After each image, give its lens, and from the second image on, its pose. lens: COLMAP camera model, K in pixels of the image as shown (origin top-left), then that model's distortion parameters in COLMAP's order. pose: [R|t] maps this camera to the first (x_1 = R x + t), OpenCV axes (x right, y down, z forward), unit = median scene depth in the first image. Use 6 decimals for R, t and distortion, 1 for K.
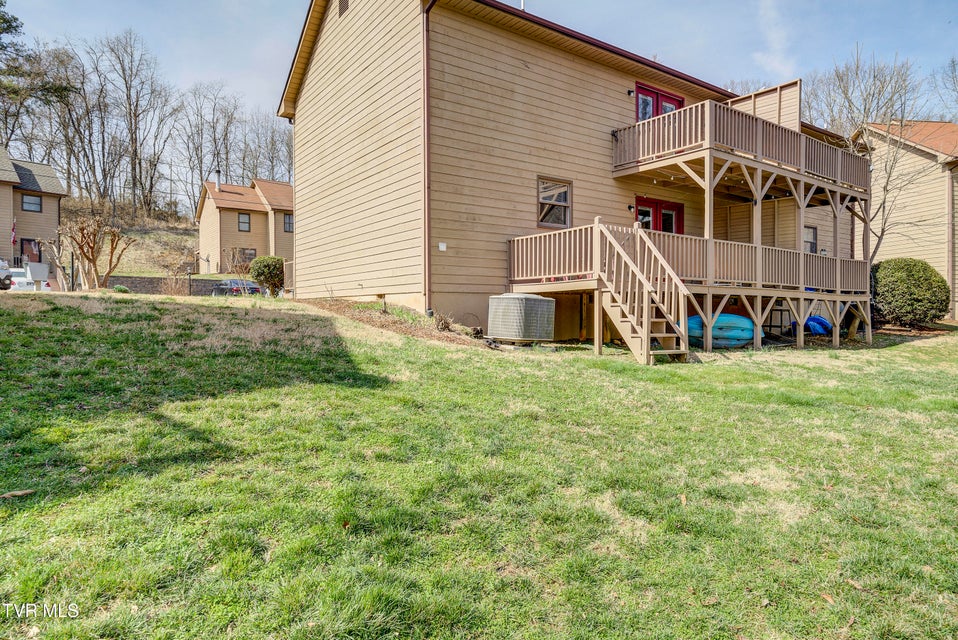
lens RADIAL K [[575.7, 0, 479.0], [0, 575.7, 320.0], [0, 0, 1]] dist [0.001804, -0.000147]
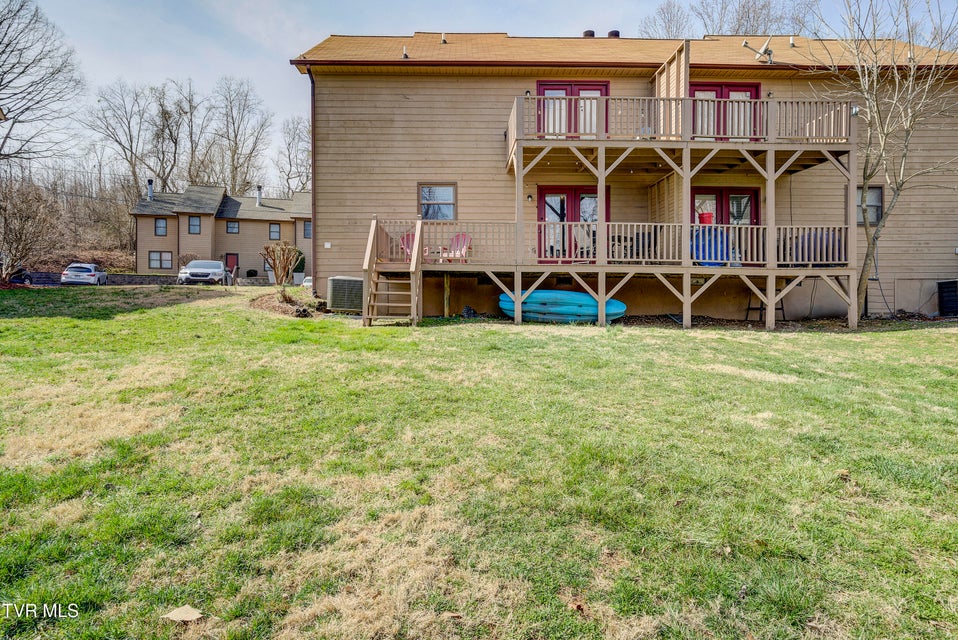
lens RADIAL K [[575.7, 0, 479.0], [0, 575.7, 320.0], [0, 0, 1]] dist [0.001804, -0.000147]
pose [[0.830604, 0.009359, -0.556785, 0.931618], [-0.007978, 0.999956, 0.004908, 0.041381], [0.556806, 0.000365, 0.830642, 0.034994]]
